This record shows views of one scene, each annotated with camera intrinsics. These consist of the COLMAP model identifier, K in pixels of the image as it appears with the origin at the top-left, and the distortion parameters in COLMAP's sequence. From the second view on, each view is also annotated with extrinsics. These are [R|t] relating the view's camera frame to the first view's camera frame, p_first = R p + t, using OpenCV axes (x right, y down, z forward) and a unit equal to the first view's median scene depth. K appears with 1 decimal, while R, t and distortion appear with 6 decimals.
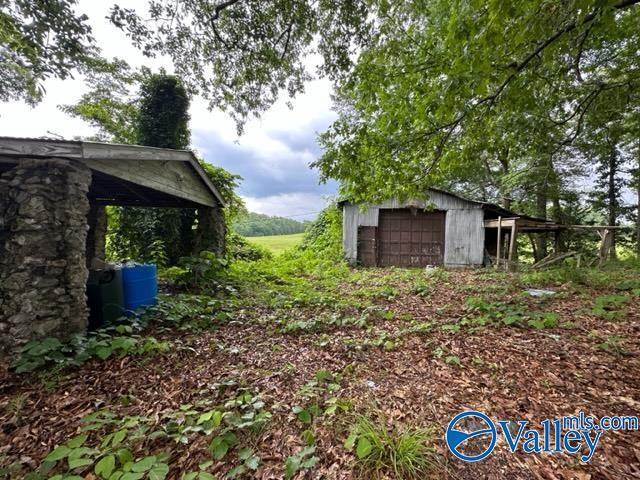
lens RADIAL K [[255.2, 0, 320.0], [0, 255.2, 240.0], [0, 0, 1]] dist [-0.011519, 0.000420]
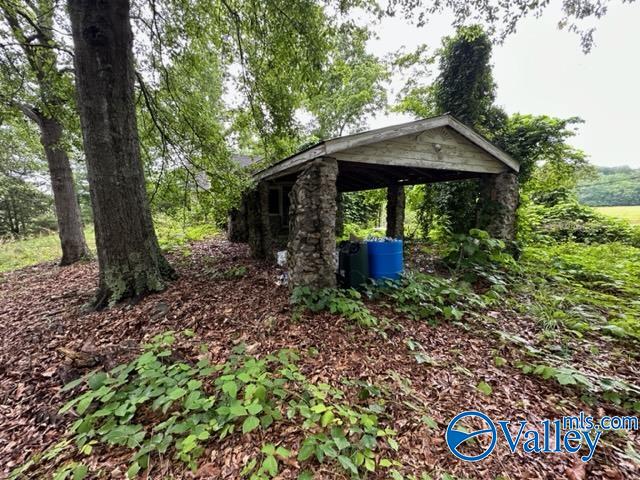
lens RADIAL K [[255.2, 0, 320.0], [0, 255.2, 240.0], [0, 0, 1]] dist [-0.011519, 0.000420]
pose [[0.393600, 0.086126, -0.915238, 0.131625], [0.013698, 0.994942, 0.099516, -0.011558], [0.919180, -0.051706, 0.390429, 0.227437]]
